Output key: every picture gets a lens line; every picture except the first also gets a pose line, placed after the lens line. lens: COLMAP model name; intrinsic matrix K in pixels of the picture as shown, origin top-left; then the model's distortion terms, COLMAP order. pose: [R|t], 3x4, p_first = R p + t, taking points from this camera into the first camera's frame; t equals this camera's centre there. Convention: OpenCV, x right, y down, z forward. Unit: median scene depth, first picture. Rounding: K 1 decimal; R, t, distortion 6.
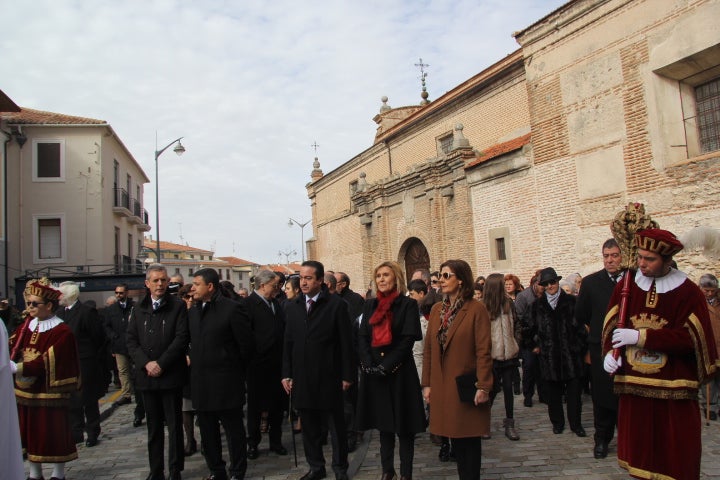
lens RADIAL K [[640.4, 0, 360.0], [0, 640.4, 240.0], [0, 0, 1]] dist [-0.138837, 0.222915]
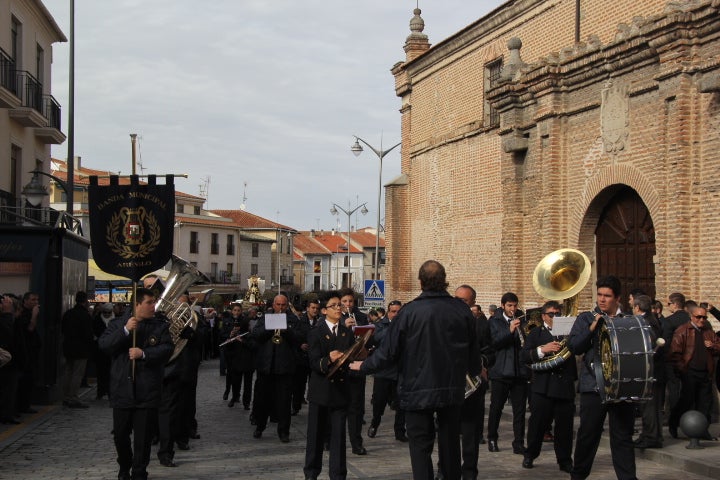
lens RADIAL K [[1231.6, 0, 360.0], [0, 1231.6, 240.0], [0, 0, 1]] dist [0.324120, 0.059215]
pose [[0.992195, 0.061871, -0.108259, -0.000364], [-0.057610, 0.997453, 0.042055, 0.008938], [0.110585, -0.035490, 0.993233, 0.116628]]
